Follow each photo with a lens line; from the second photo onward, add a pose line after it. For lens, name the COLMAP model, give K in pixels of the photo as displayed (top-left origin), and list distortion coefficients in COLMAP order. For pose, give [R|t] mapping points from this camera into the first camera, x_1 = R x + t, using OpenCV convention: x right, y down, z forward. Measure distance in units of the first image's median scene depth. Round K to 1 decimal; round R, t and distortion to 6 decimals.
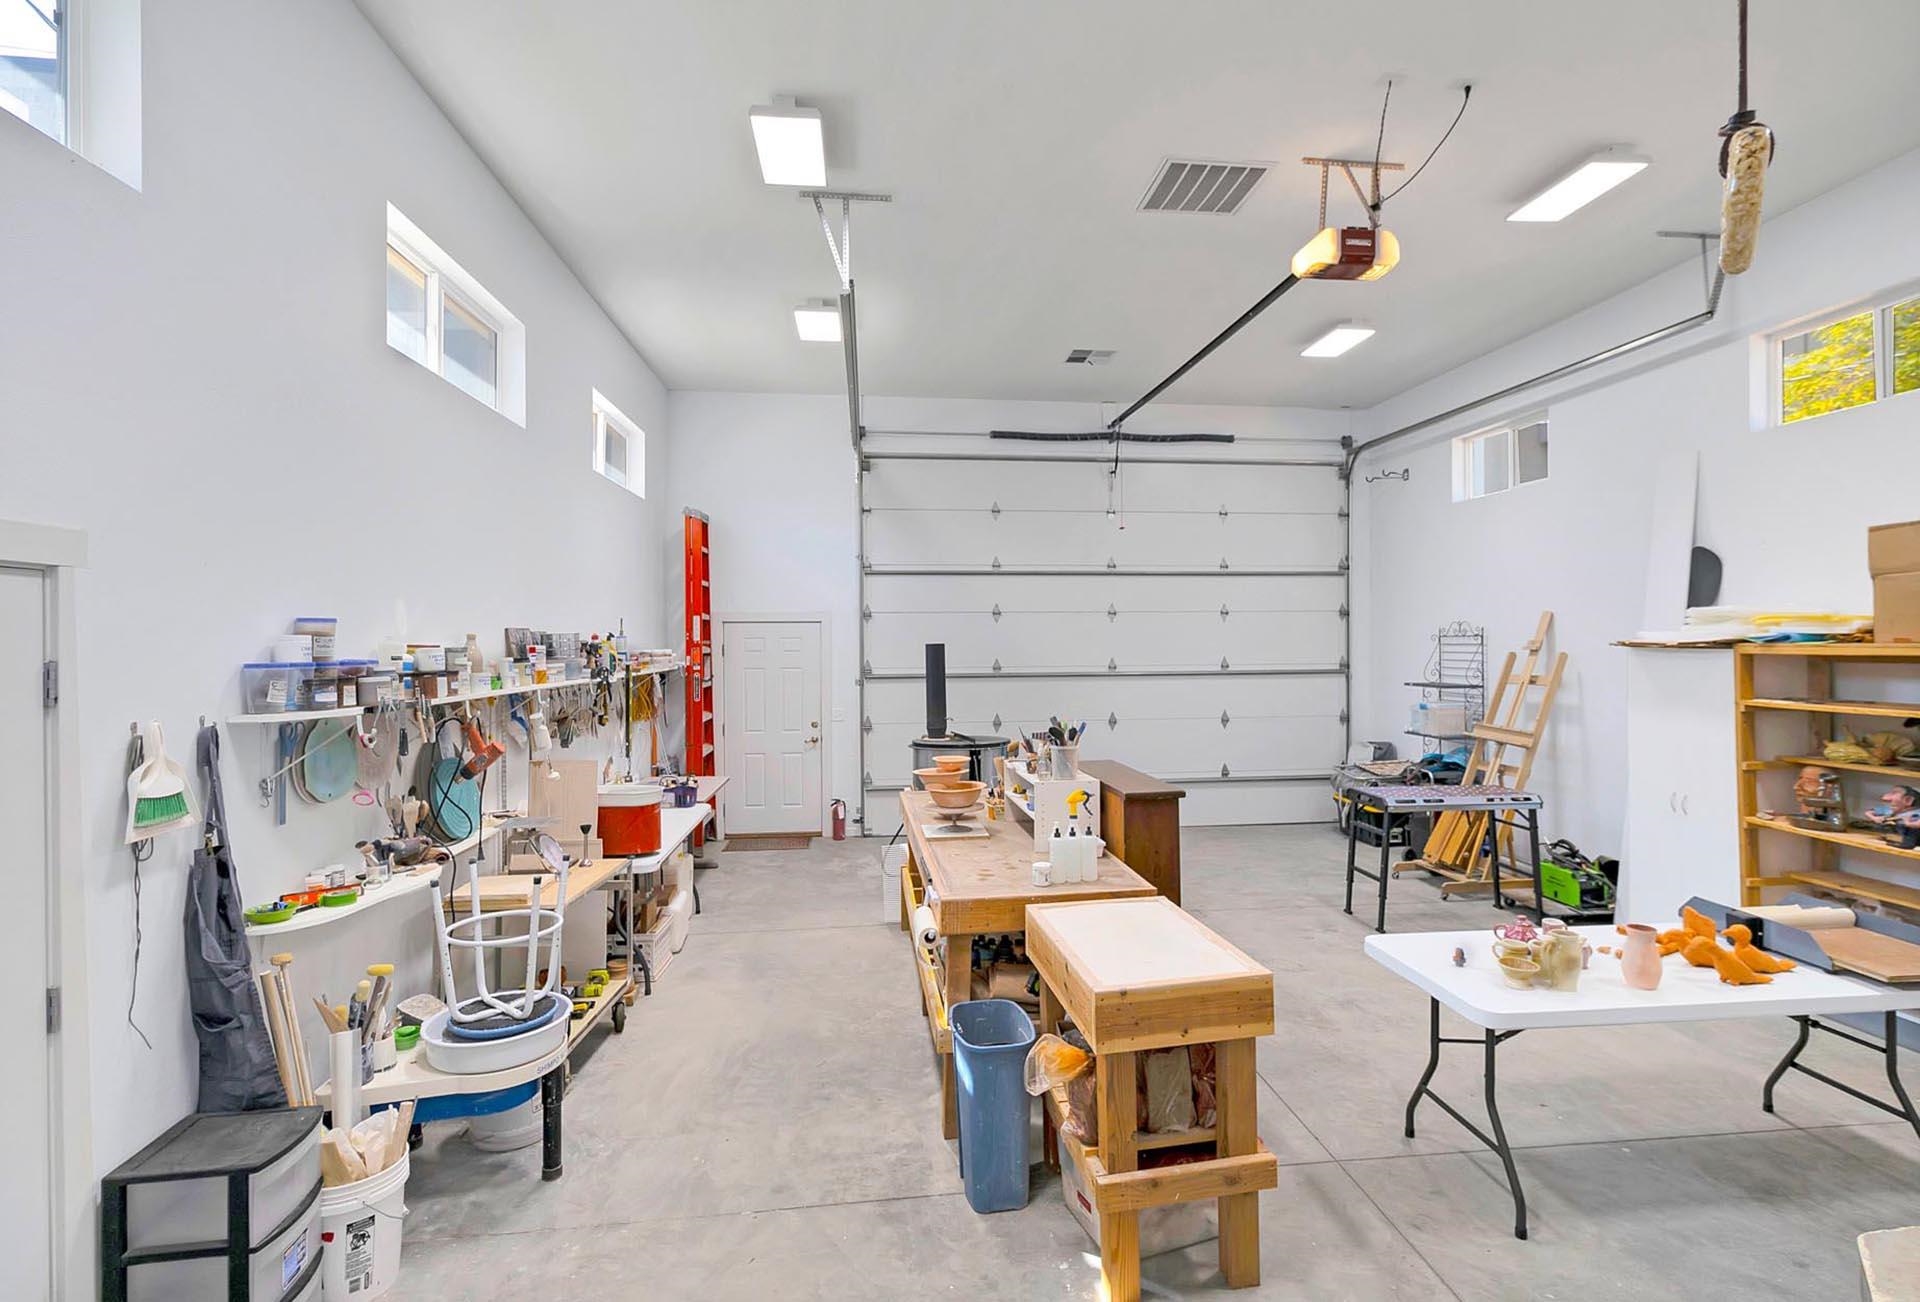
lens RADIAL K [[956.5, 0, 960.0], [0, 956.5, 651.0], [0, 0, 1]] dist [-0.000534, -0.000041]
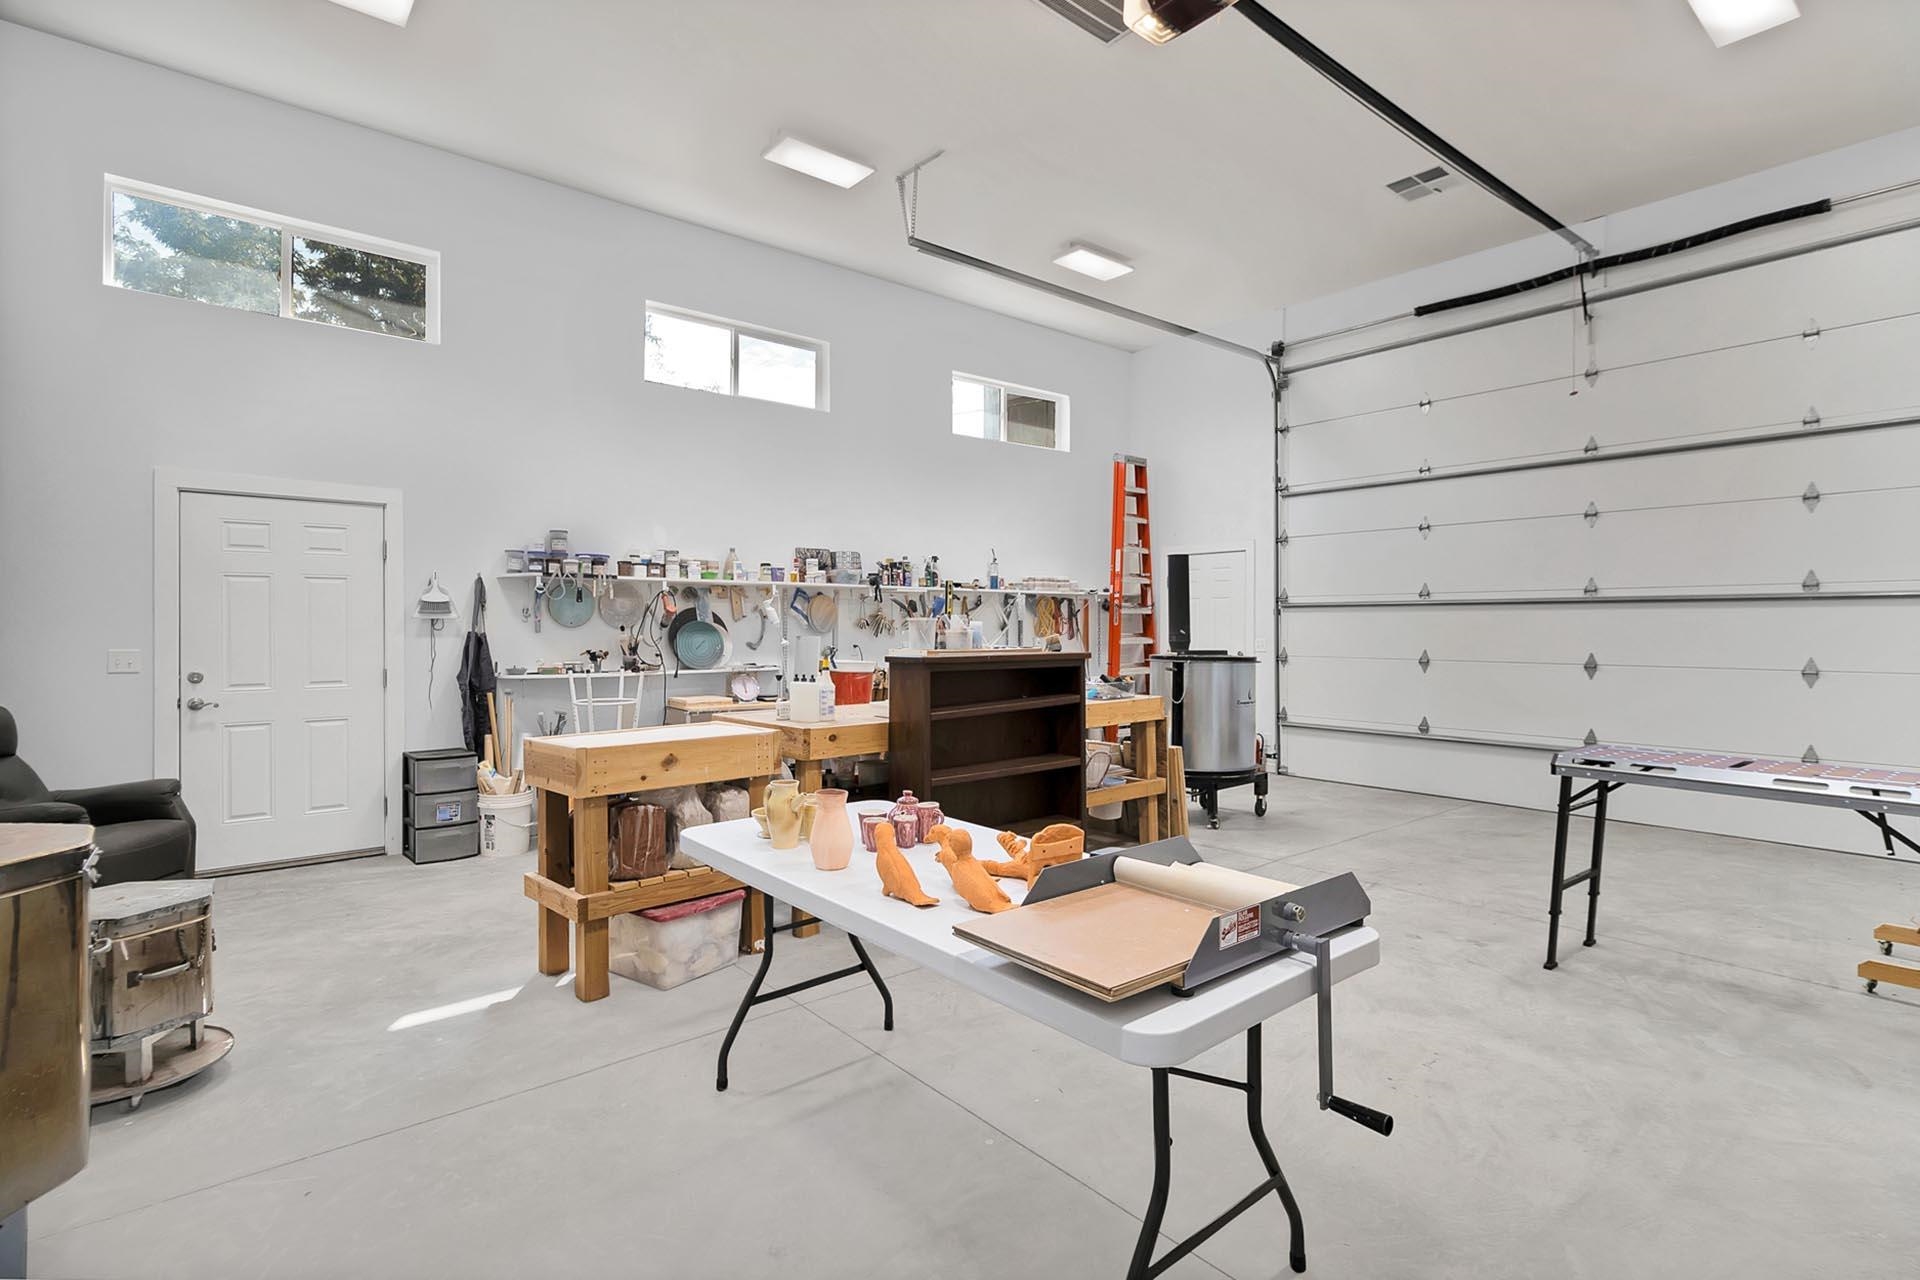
lens RADIAL K [[910.0, 0, 960.0], [0, 910.0, 640.0], [0, 0, 1]] dist [0.000715, 0.000509]
pose [[0.551965, 0.020881, -0.833606, 0.491504], [-0.015909, 0.999768, 0.014510, 0.054753], [0.833716, 0.005253, 0.552169, 0.239903]]
